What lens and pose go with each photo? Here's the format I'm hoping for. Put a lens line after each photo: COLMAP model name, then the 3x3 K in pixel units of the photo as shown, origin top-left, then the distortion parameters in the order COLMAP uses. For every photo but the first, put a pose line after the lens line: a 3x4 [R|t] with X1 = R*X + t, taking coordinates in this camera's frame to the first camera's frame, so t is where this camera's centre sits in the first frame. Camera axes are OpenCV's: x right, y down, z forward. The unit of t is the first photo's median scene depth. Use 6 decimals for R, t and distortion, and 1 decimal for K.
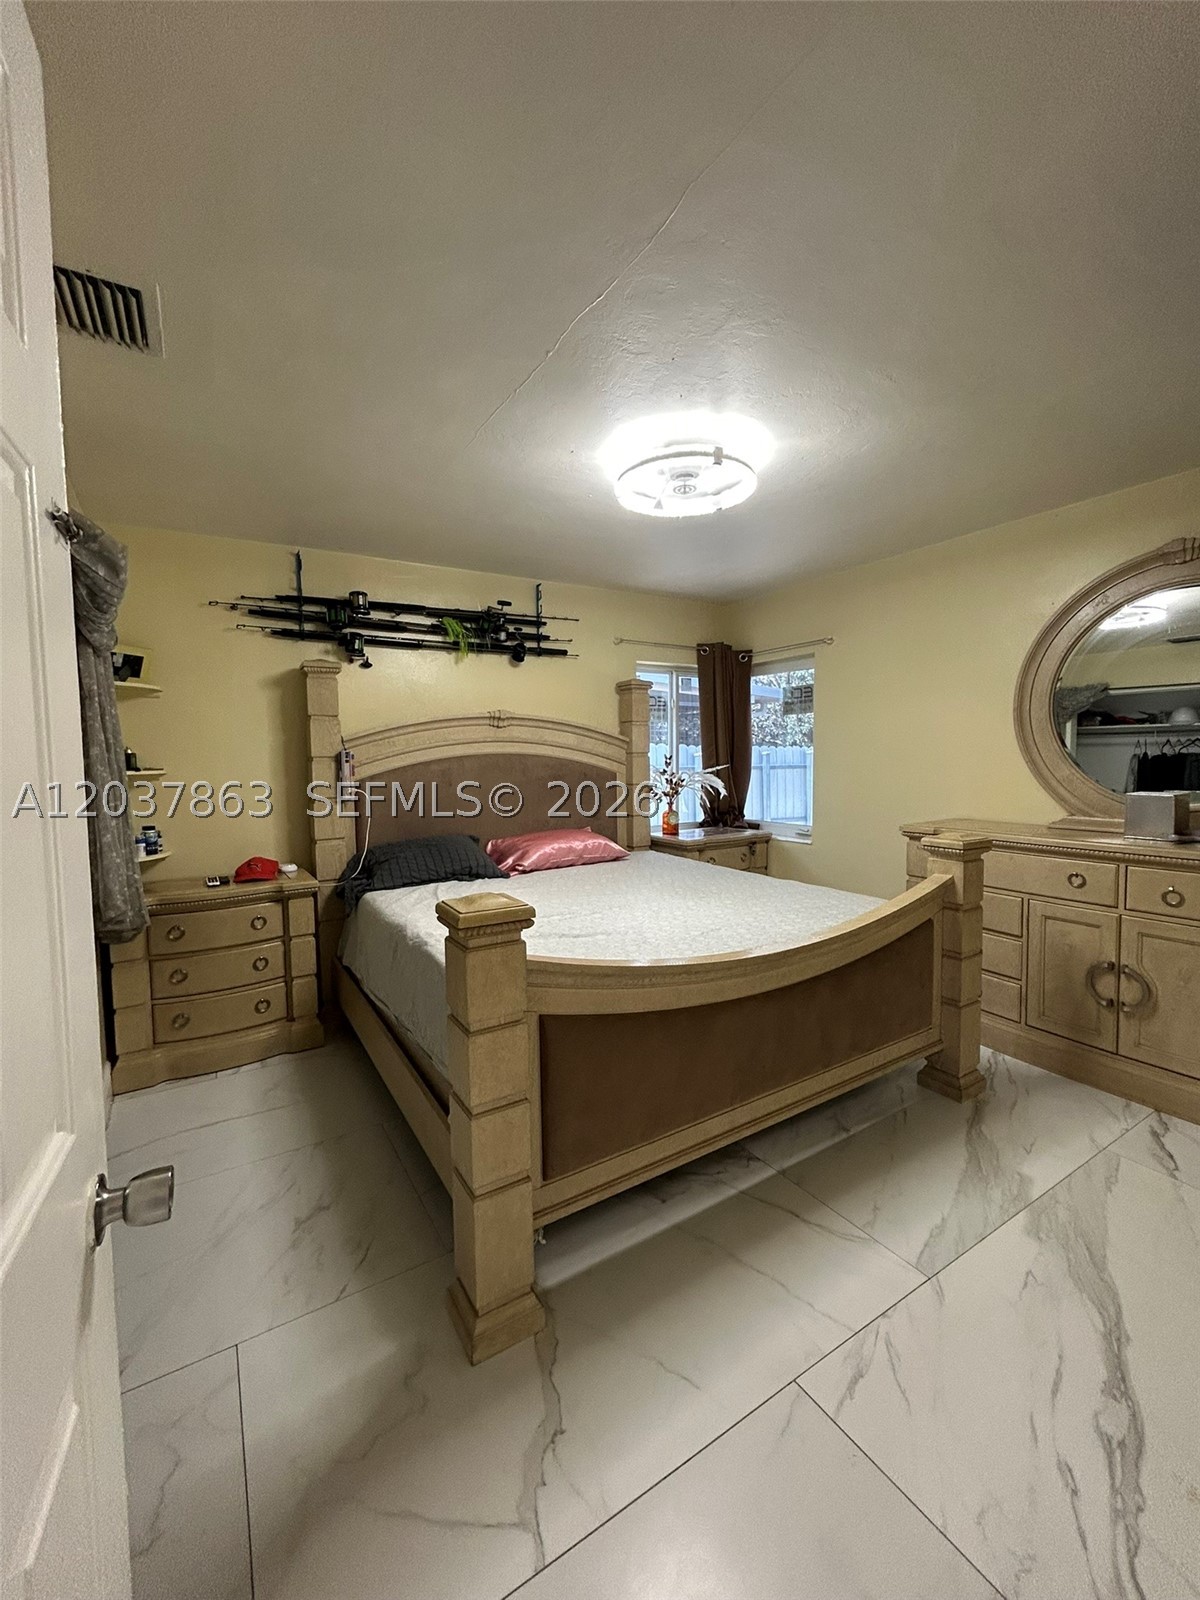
lens RADIAL K [[645.8, 0, 600.0], [0, 645.8, 800.0], [0, 0, 1]] dist [0.001402, -0.000696]
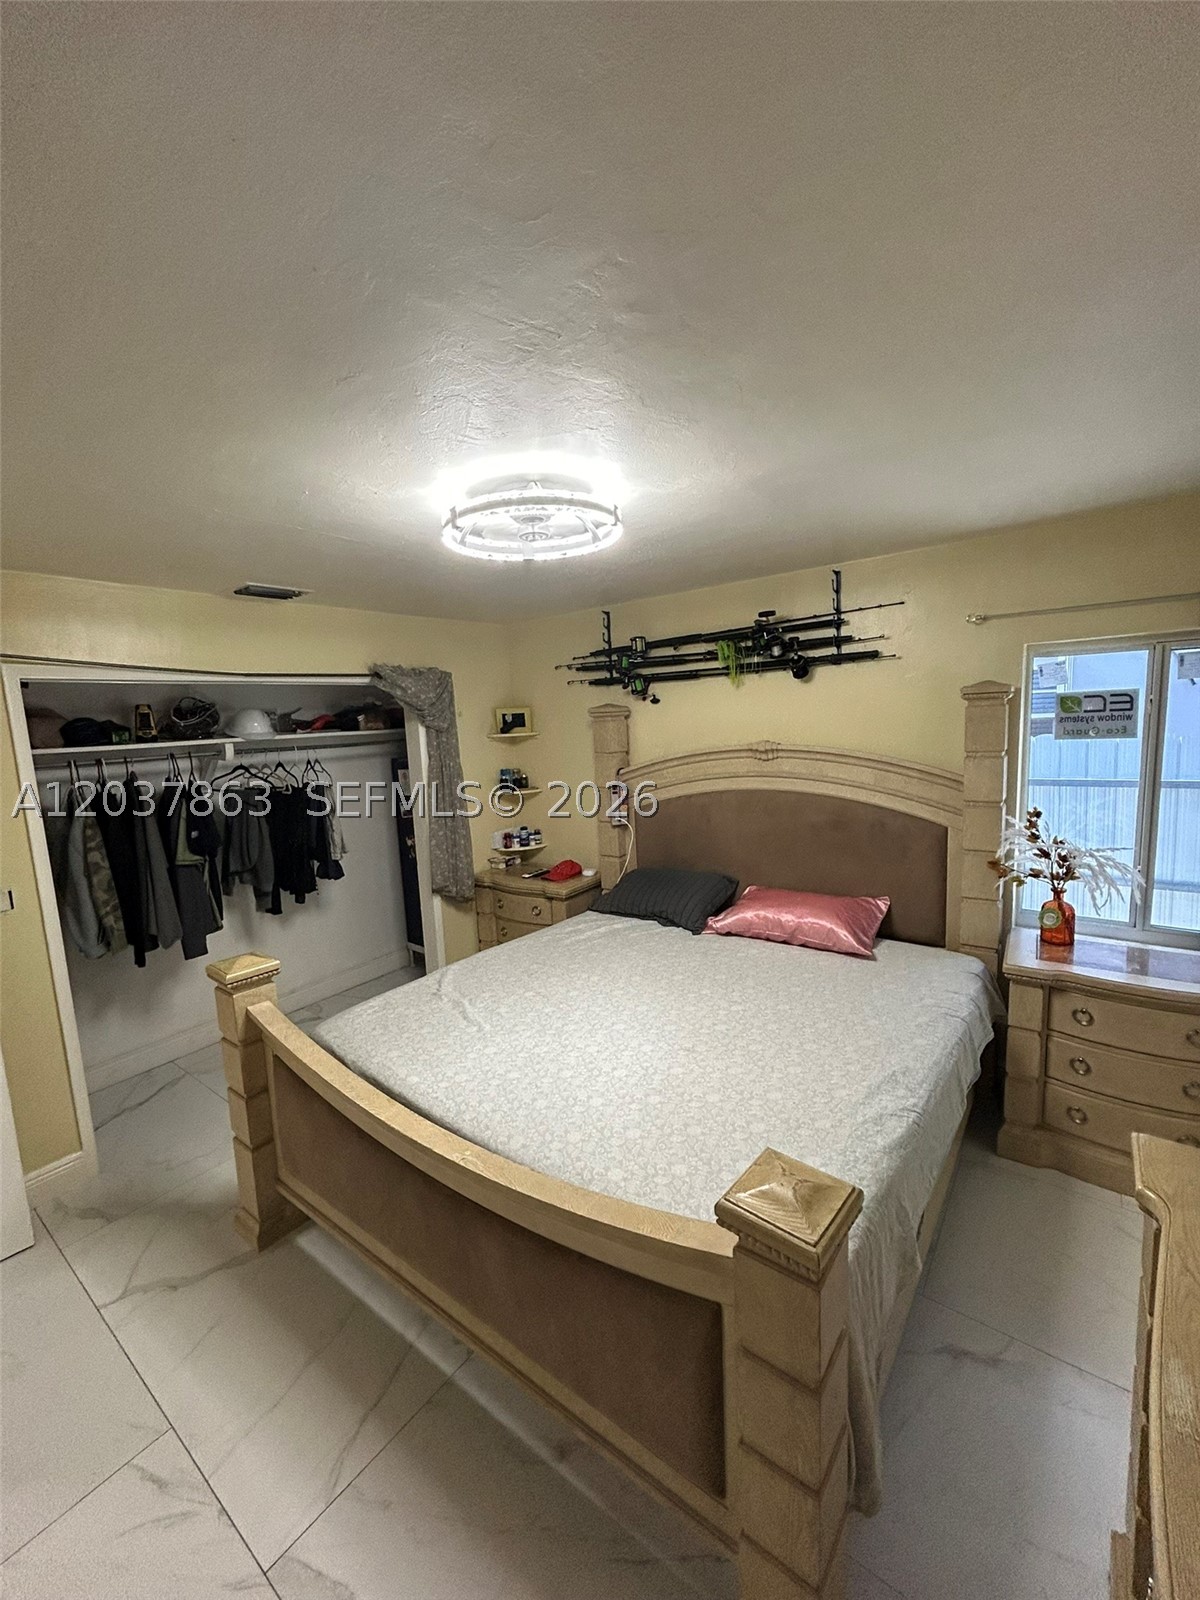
lens RADIAL K [[645.8, 0, 600.0], [0, 645.8, 800.0], [0, 0, 1]] dist [0.001402, -0.000696]
pose [[0.361007, 0.118709, -0.924977, 0.598437], [-0.023559, 0.992710, 0.118206, -0.164835], [0.932265, -0.020882, 0.361172, 0.508751]]
